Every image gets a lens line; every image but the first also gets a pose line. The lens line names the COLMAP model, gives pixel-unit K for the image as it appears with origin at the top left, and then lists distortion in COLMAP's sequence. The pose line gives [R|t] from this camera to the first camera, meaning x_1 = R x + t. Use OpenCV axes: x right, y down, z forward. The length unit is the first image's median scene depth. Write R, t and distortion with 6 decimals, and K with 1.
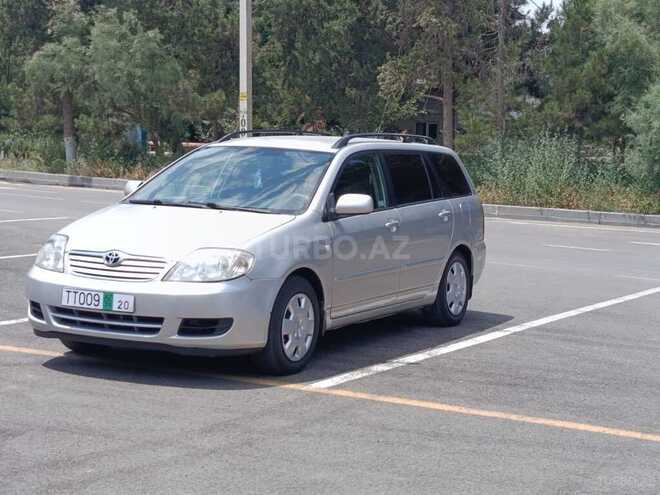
lens RADIAL K [[1304.0, 0, 330.0], [0, 1304.0, 247.5], [0, 0, 1]] dist [0.091851, -0.173503]
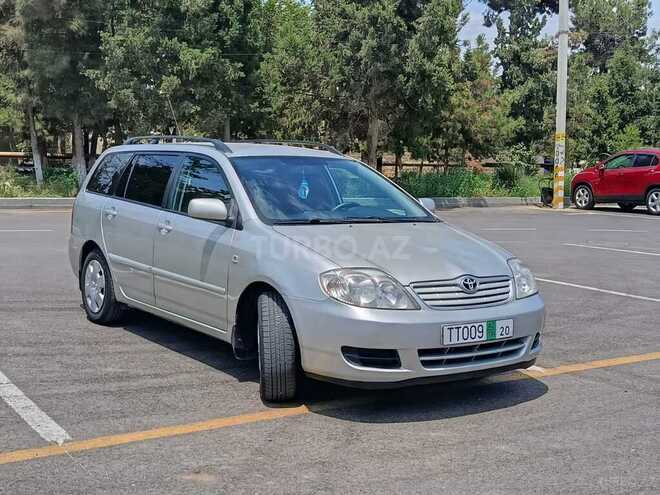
lens RADIAL K [[866.2, 0, 330.0], [0, 866.2, 247.5], [0, 0, 1]] dist [0.043305, -0.053968]
pose [[0.490525, -0.109061, 0.864575, -0.541760], [0.064909, 0.993954, 0.088555, -0.057313], [-0.869006, 0.012681, 0.494639, 0.567167]]
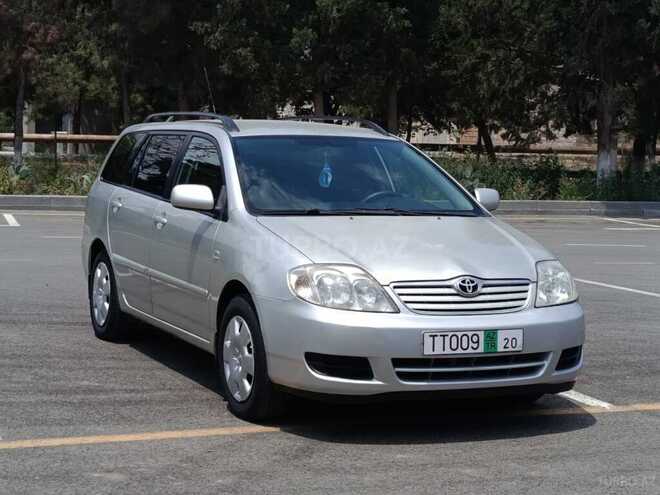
lens RADIAL K [[1304.0, 0, 330.0], [0, 1304.0, 247.5], [0, 0, 1]] dist [0.091851, -0.173503]
pose [[0.651154, -0.079691, 0.754750, -0.586322], [0.061177, 0.996747, 0.052463, -0.044232], [-0.756476, 0.012012, 0.653911, 0.400872]]
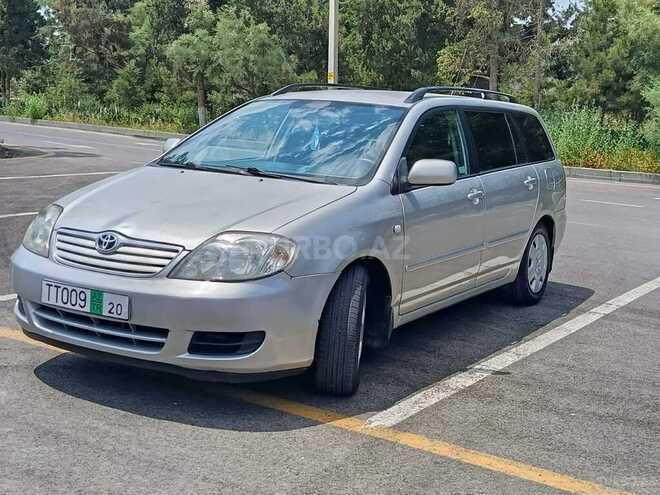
lens RADIAL K [[908.4, 0, 330.0], [0, 908.4, 247.5], [0, 0, 1]] dist [0.094274, -0.070891]
pose [[0.997297, 0.022822, -0.069837, -0.003001], [-0.018338, 0.997770, 0.064182, -0.017668], [0.071146, -0.062727, 0.995492, 0.358881]]
